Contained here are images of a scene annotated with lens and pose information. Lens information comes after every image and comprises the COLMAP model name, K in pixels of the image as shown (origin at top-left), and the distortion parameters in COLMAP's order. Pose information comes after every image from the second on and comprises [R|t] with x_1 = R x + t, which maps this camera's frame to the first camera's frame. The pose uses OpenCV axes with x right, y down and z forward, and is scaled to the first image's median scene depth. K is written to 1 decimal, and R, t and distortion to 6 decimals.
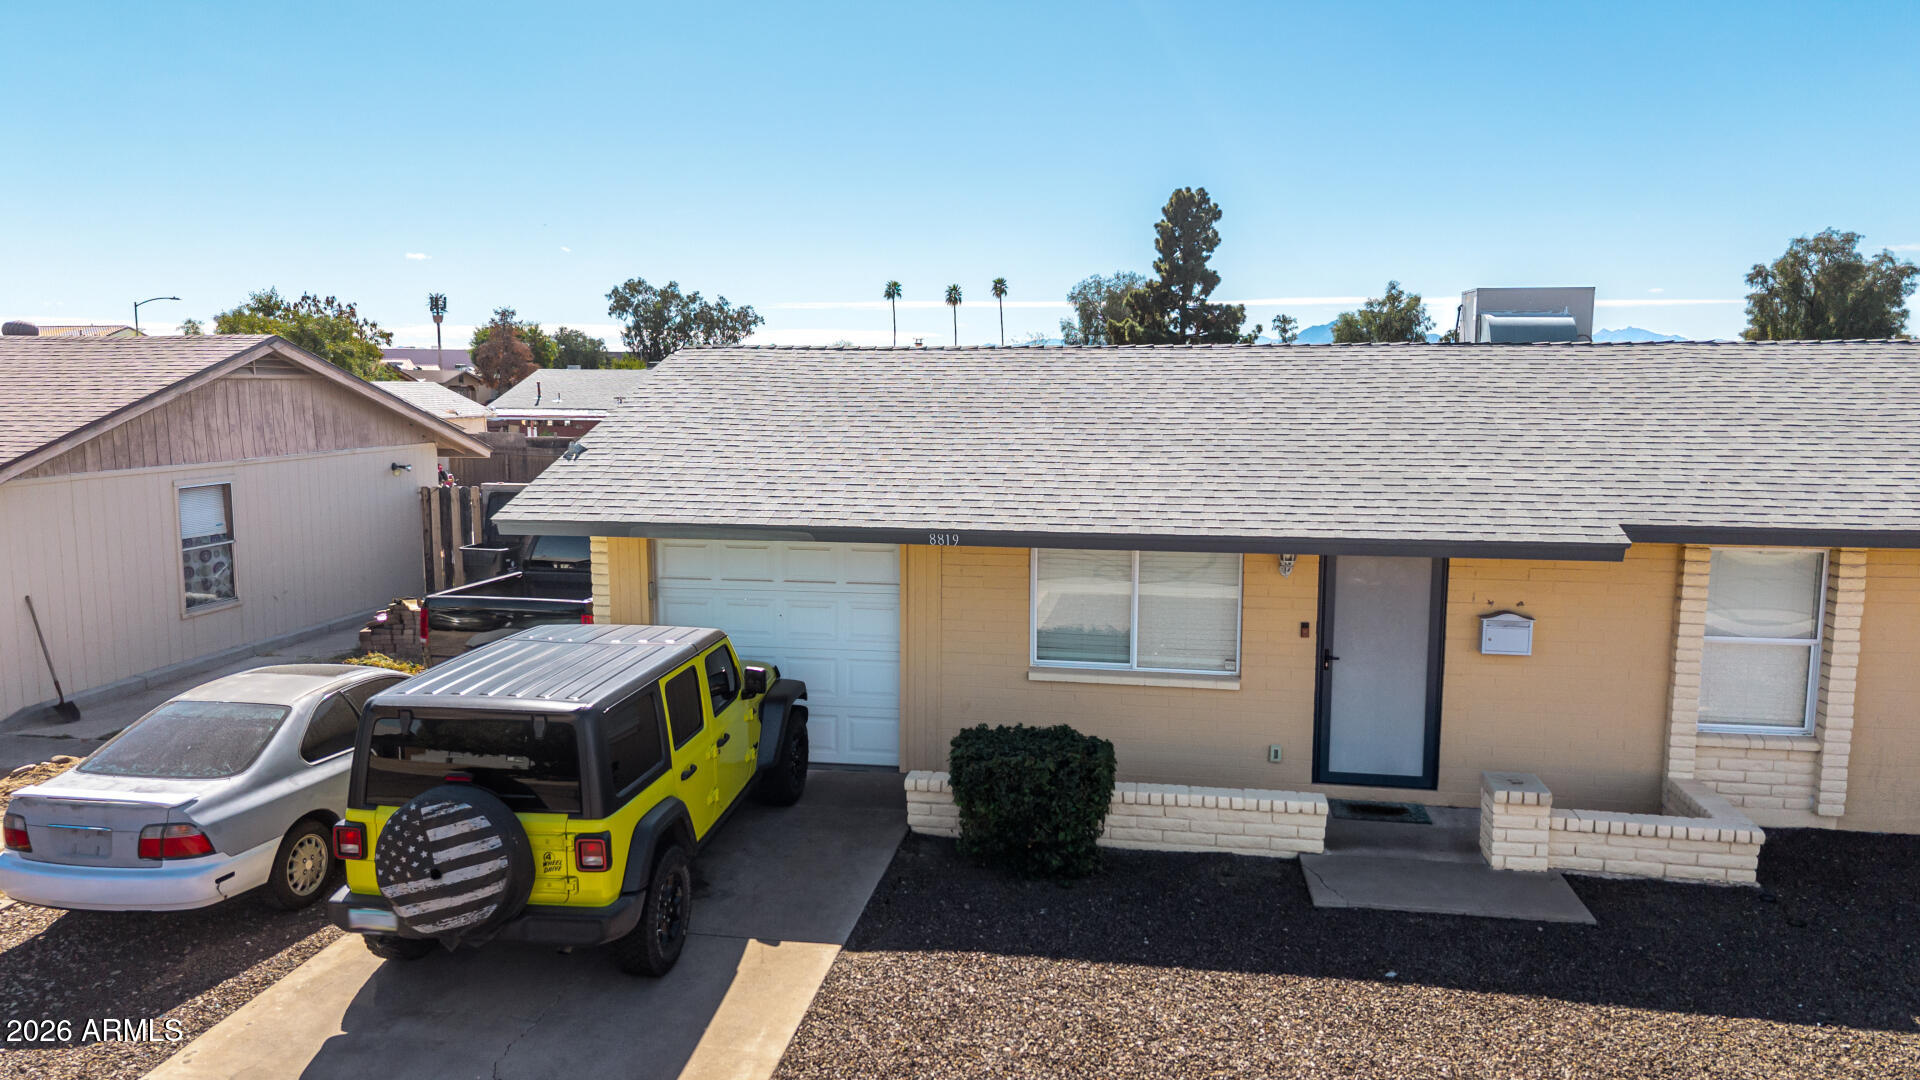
lens RADIAL K [[1288.8, 0, 965.0], [0, 1288.8, 561.1], [0, 0, 1]] dist [0.027919, -0.031615]
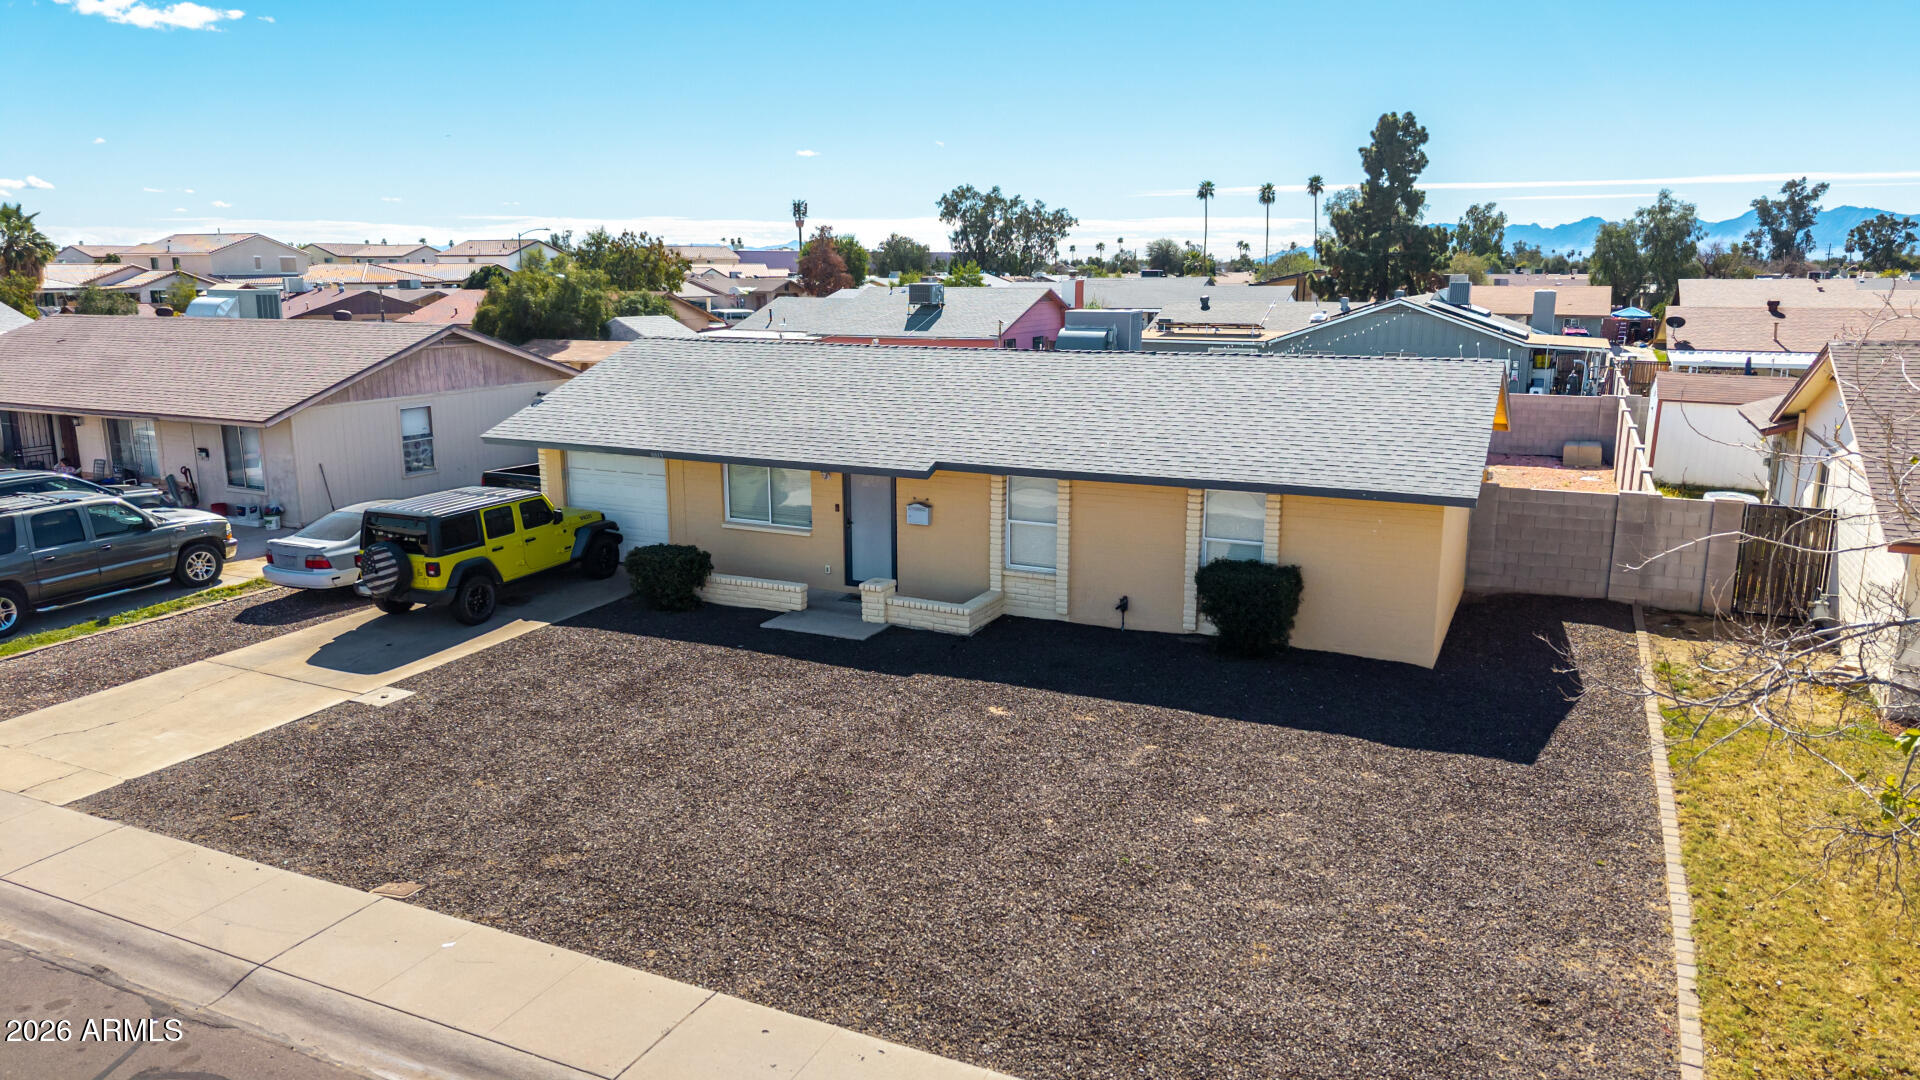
lens RADIAL K [[1288.8, 0, 997.2], [0, 1288.8, 581.6], [0, 0, 1]] dist [0.027919, -0.031615]
pose [[0.965099, 0.062647, -0.254282, 0.936447], [-0.037208, 0.993917, 0.103652, -0.044559], [0.259228, -0.090573, 0.961560, -0.785388]]
